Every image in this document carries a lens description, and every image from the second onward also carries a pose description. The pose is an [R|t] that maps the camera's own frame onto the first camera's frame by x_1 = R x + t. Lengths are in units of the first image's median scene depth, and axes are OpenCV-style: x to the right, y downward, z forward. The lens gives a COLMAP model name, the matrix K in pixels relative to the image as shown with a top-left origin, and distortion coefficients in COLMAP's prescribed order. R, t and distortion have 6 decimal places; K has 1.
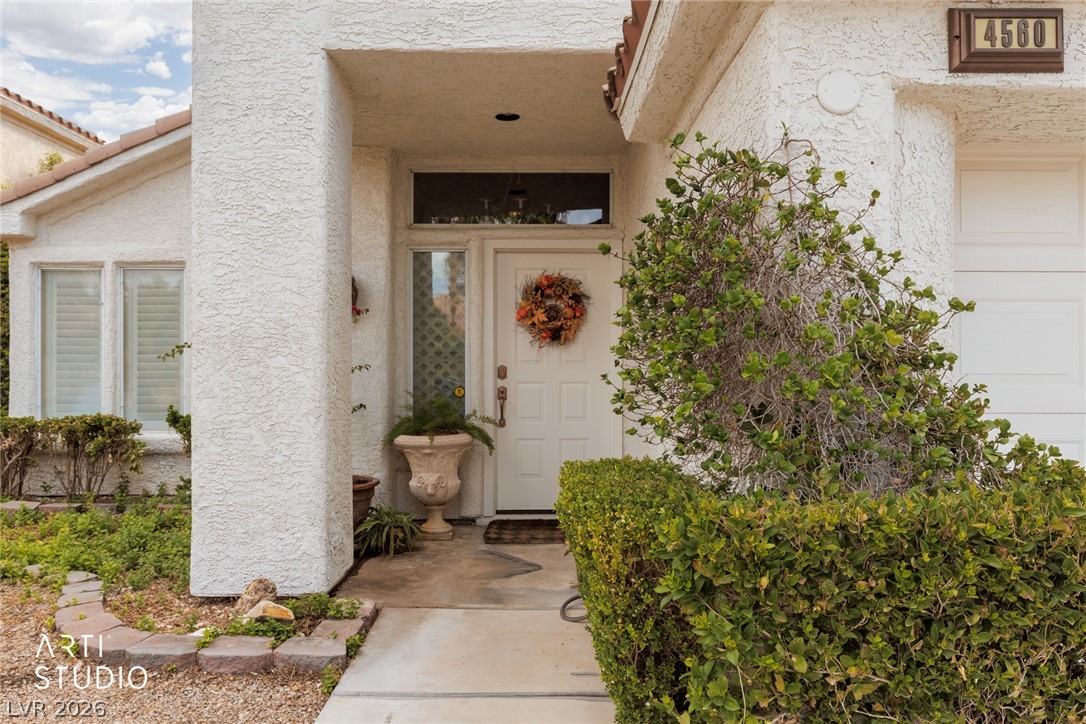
lens RADIAL K [[836.4, 0, 549.0], [0, 836.4, 360.0], [0, 0, 1]] dist [0.007171, -0.005439]
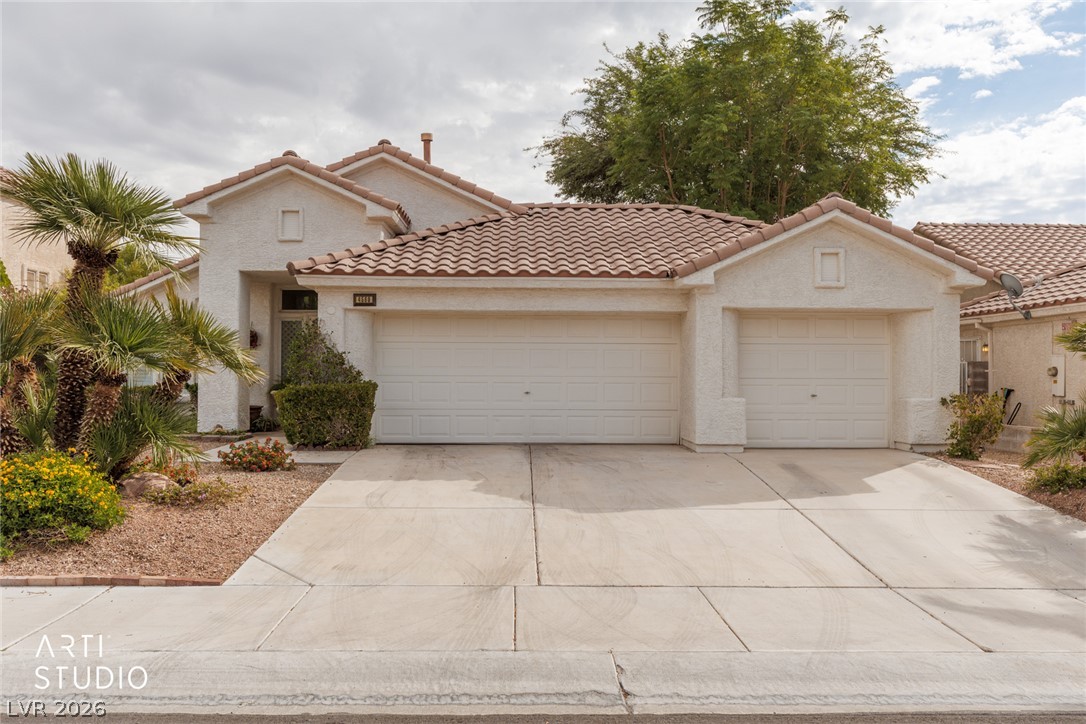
lens RADIAL K [[836.4, 0, 549.0], [0, 836.4, 360.0], [0, 0, 1]] dist [0.007171, -0.005439]
pose [[0.999708, 0.002510, 0.024016, 0.698684], [-0.002386, 0.999984, -0.005175, 0.002471], [-0.024029, 0.005116, 0.999698, -1.858043]]
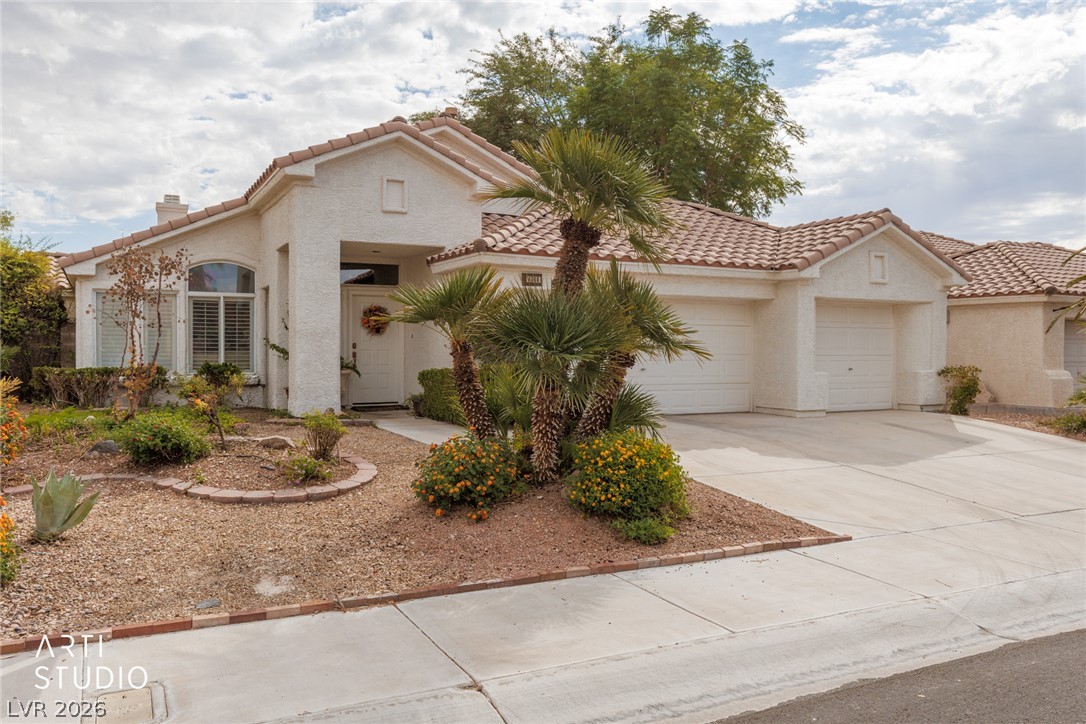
lens RADIAL K [[836.4, 0, 549.0], [0, 836.4, 360.0], [0, 0, 1]] dist [0.007171, -0.005439]
pose [[0.887828, -0.004925, 0.460148, -0.784503], [-0.006122, 0.999728, 0.022513, -0.002520], [-0.460134, -0.022805, 0.887557, -1.641827]]
